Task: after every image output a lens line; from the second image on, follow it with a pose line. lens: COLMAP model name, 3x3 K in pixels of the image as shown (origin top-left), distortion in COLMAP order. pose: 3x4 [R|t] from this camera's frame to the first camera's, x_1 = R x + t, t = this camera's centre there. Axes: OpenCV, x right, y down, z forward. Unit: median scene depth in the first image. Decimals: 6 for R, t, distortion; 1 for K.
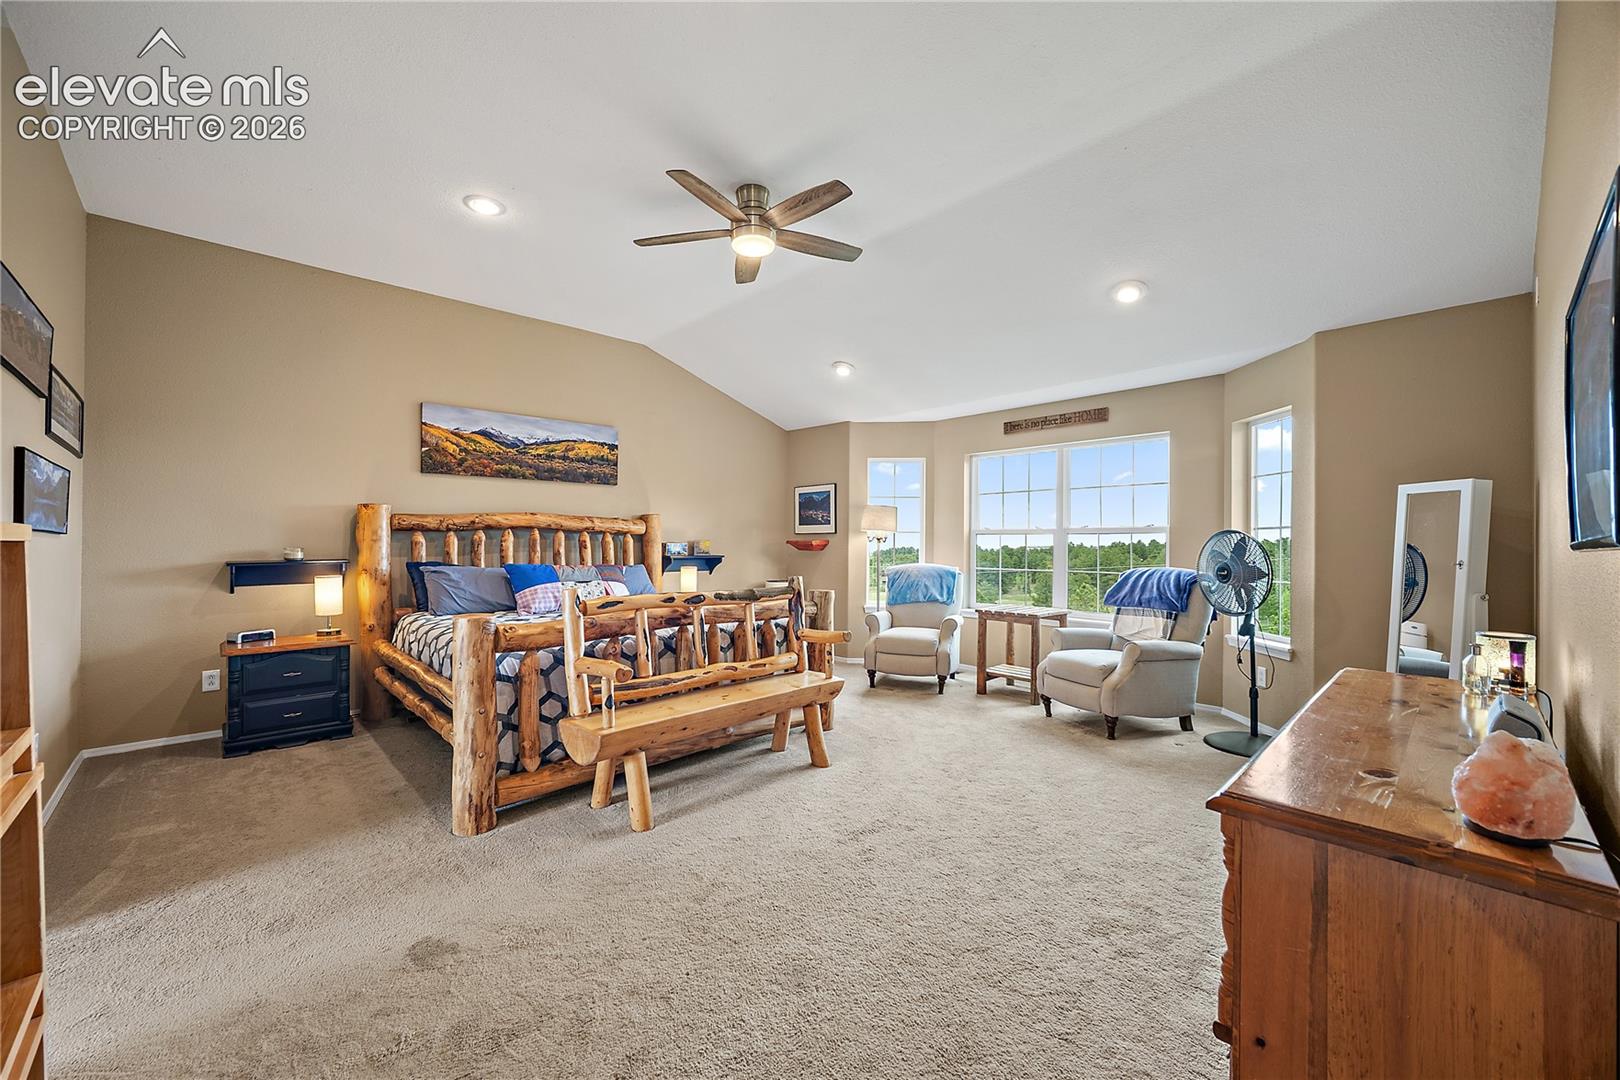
lens RADIAL K [[635.7, 0, 811.2], [0, 635.7, 538.0], [0, 0, 1]] dist [-0.000732, -0.001131]
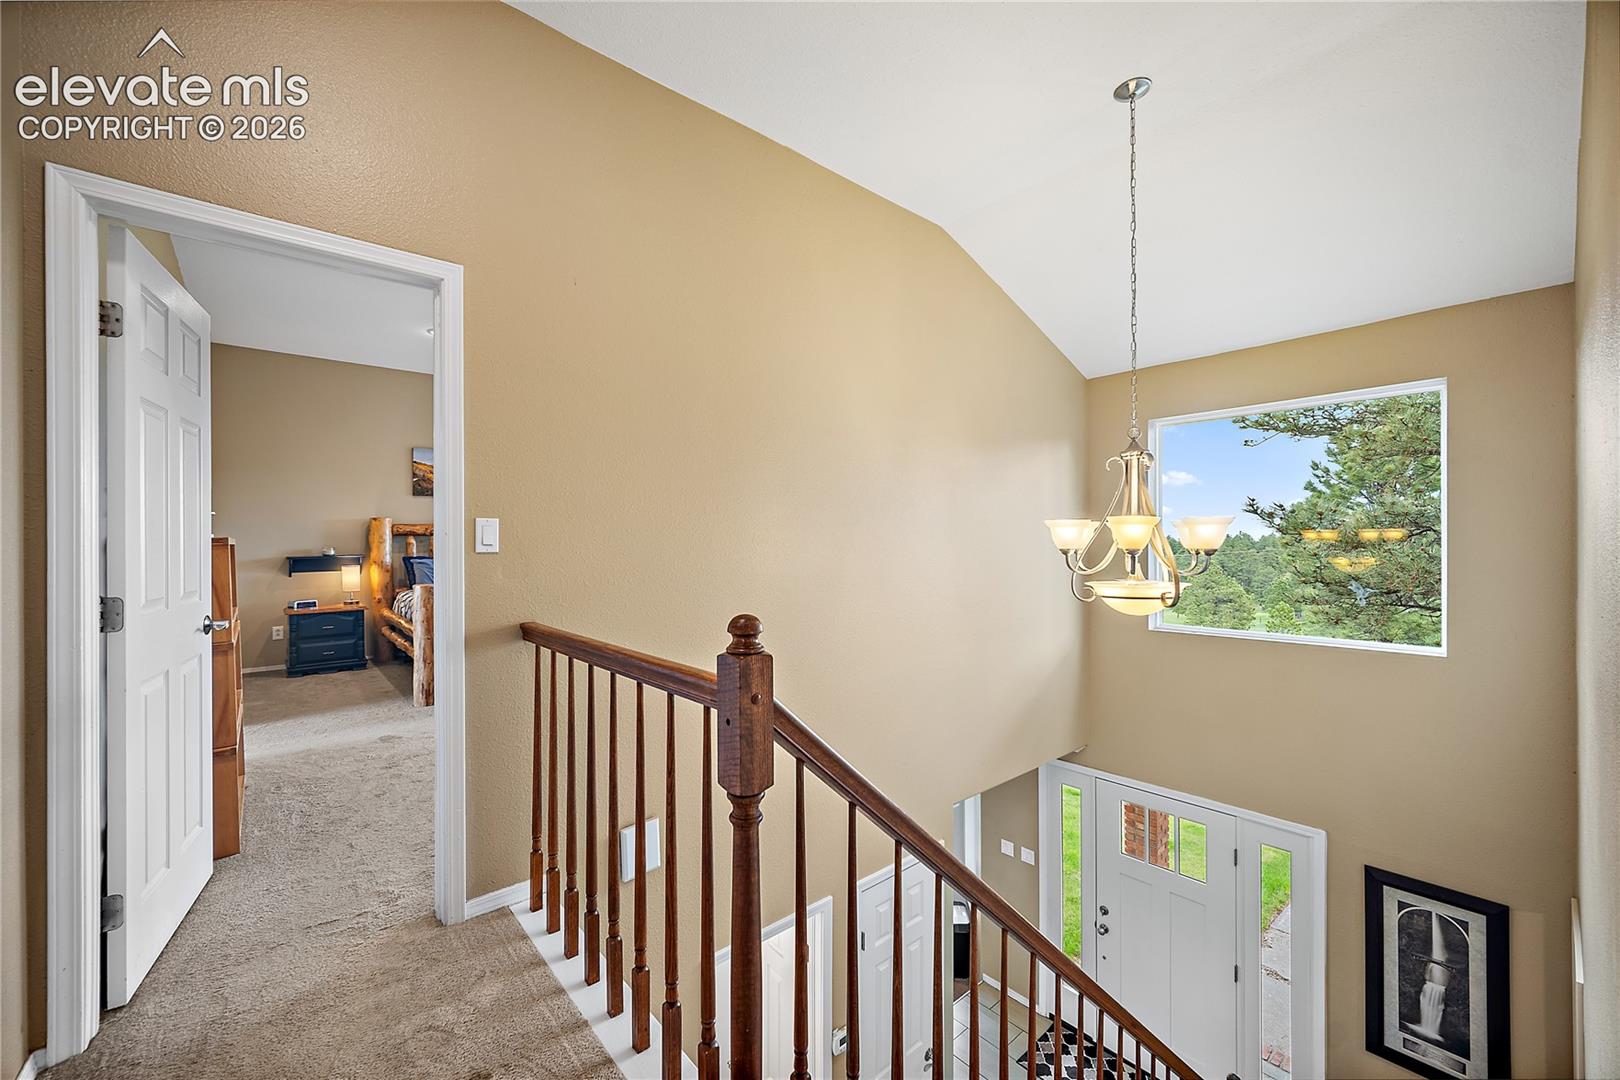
lens RADIAL K [[635.7, 0, 808.4], [0, 635.7, 543.9], [0, 0, 1]] dist [-0.000732, -0.001131]
pose [[0.998995, -0.002869, -0.044739, 0.377275], [0.003300, 0.999949, 0.009561, -0.002974], [0.044709, -0.009699, 0.998953, -0.441022]]
